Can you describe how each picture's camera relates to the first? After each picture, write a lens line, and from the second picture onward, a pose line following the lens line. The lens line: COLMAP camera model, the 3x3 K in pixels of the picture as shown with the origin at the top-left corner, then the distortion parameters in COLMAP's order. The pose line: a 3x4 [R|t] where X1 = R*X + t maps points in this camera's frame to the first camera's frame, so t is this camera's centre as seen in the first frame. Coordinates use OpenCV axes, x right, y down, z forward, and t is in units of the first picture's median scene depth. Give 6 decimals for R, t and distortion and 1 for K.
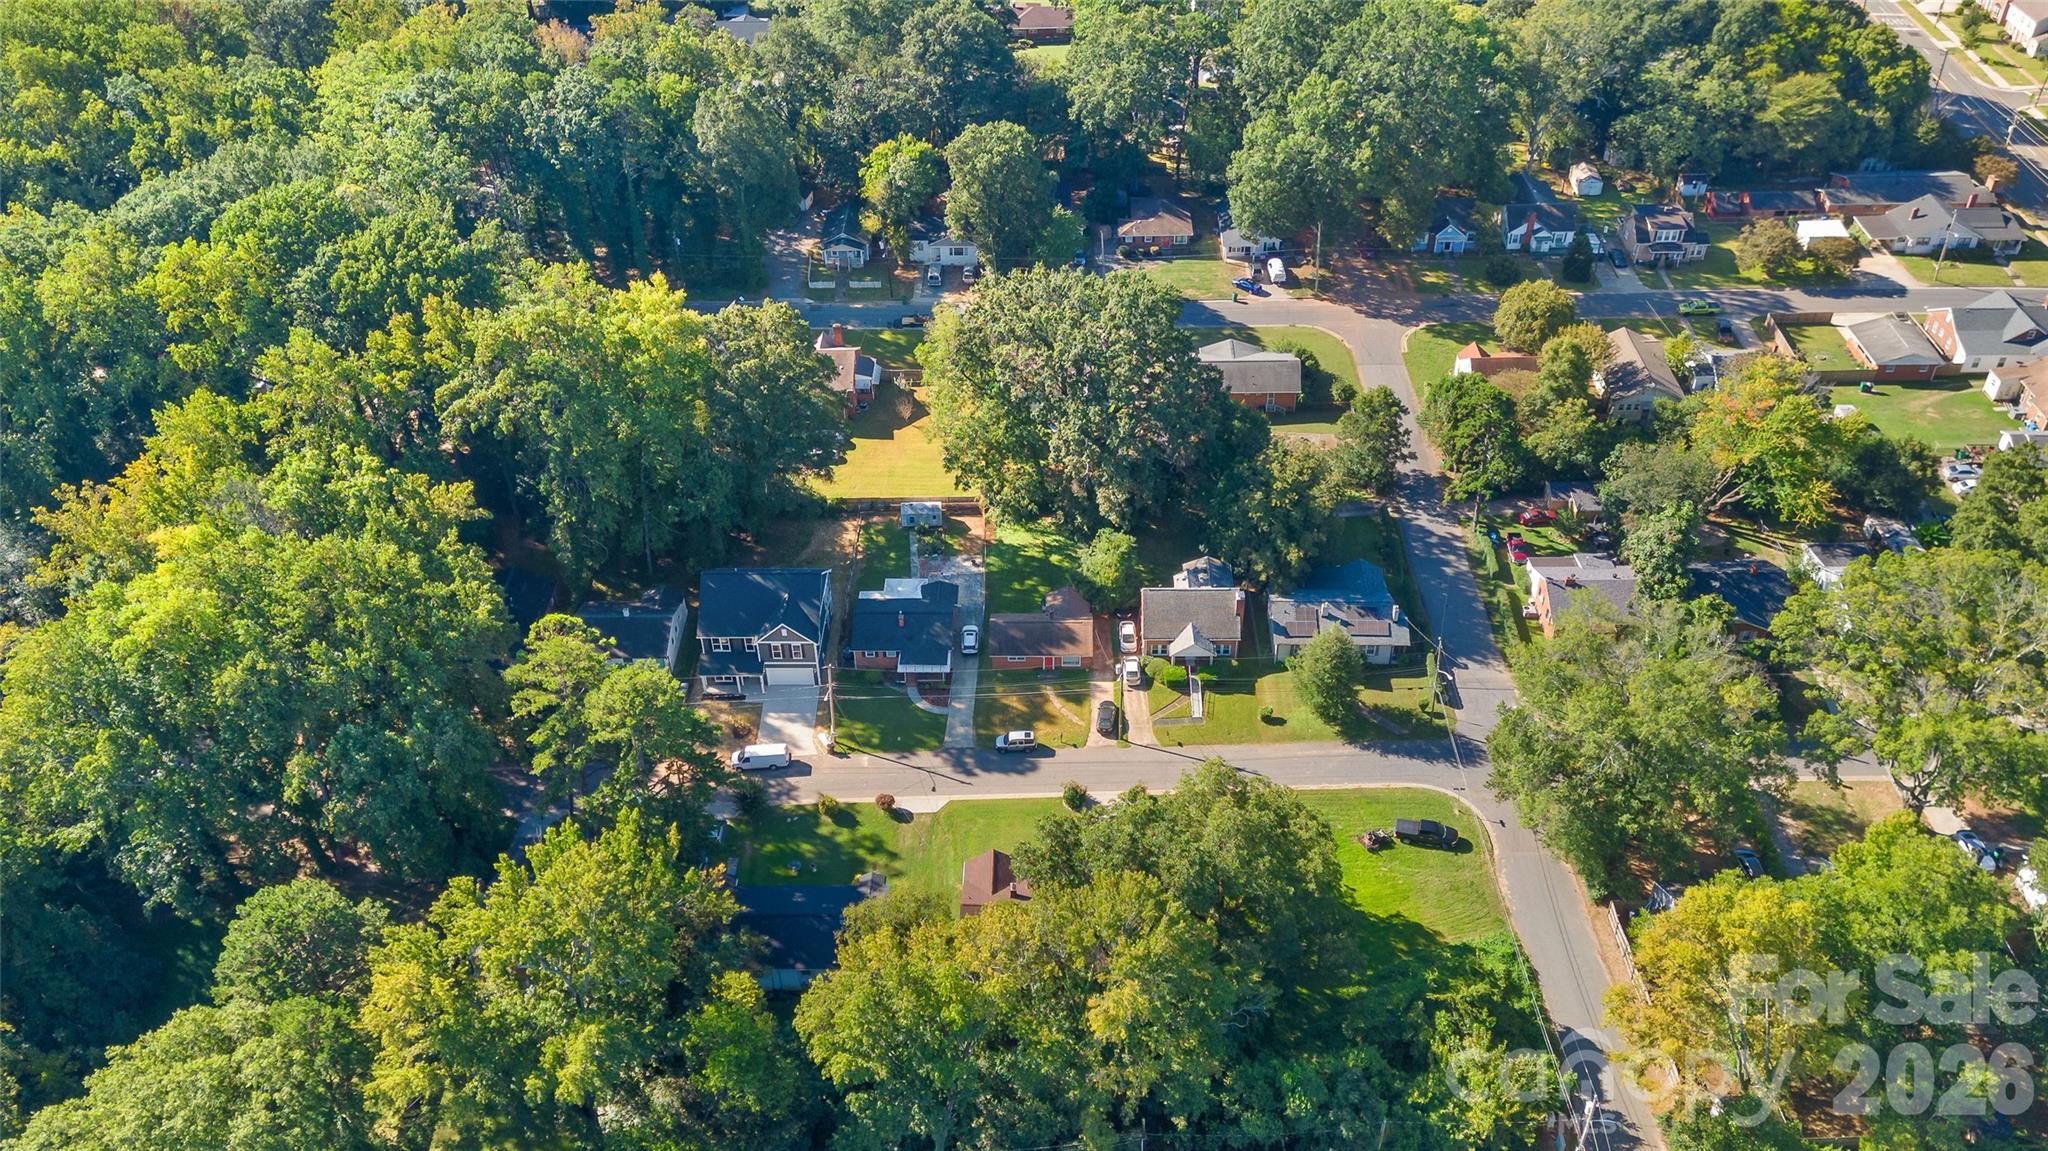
lens RADIAL K [[1664.4, 0, 1010.3], [0, 1664.4, 632.2], [0, 0, 1]] dist [0.092806, -0.100388]
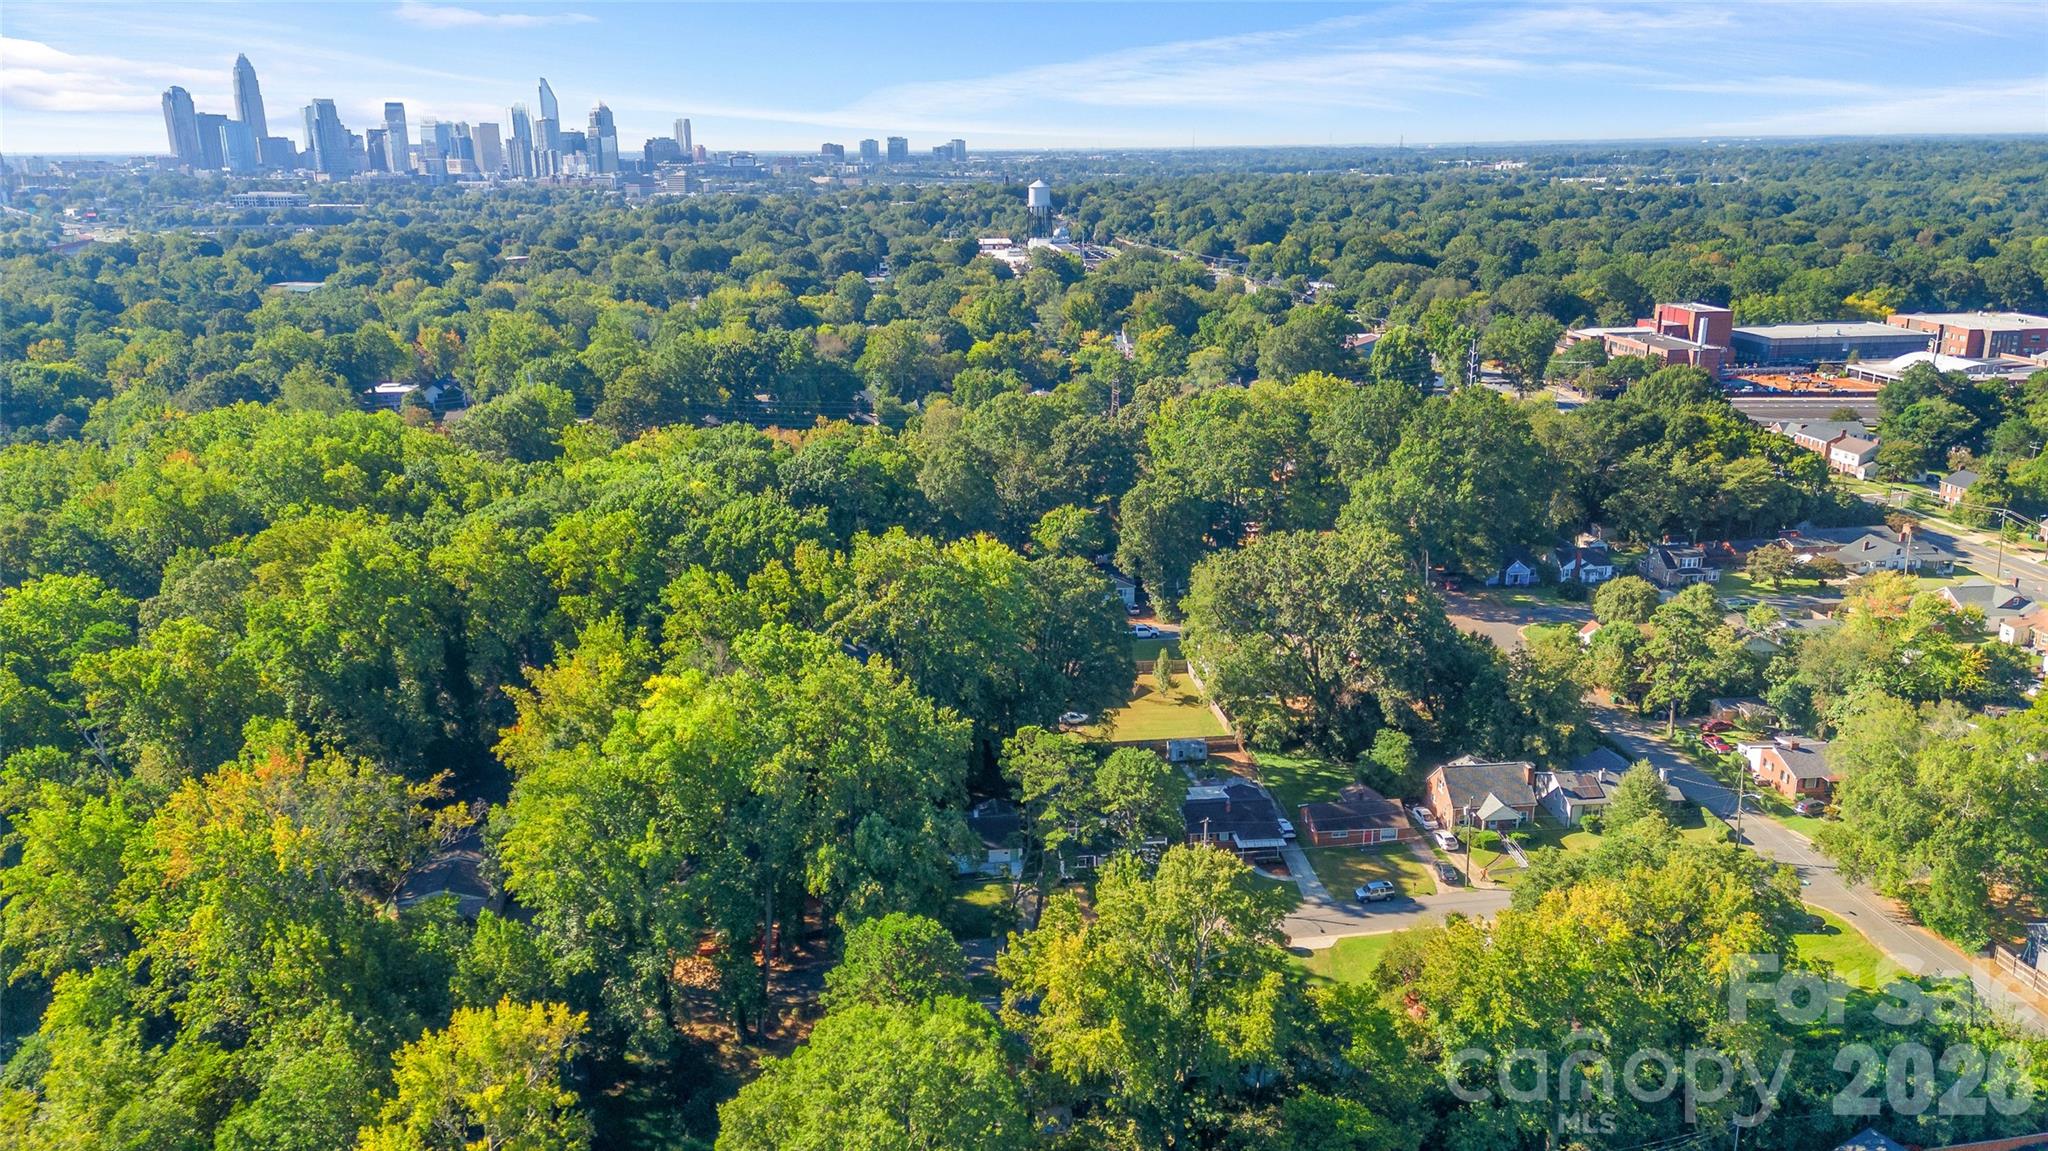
lens RADIAL K [[1514.0, 0, 1024.0], [0, 1514.0, 575.5], [0, 0, 1]] dist [0.083260, -0.074771]
pose [[0.990267, -0.025798, 0.136766, -0.319918], [0.077593, 0.918120, -0.388631, 0.222660], [-0.115542, 0.395461, 0.911186, 0.045137]]
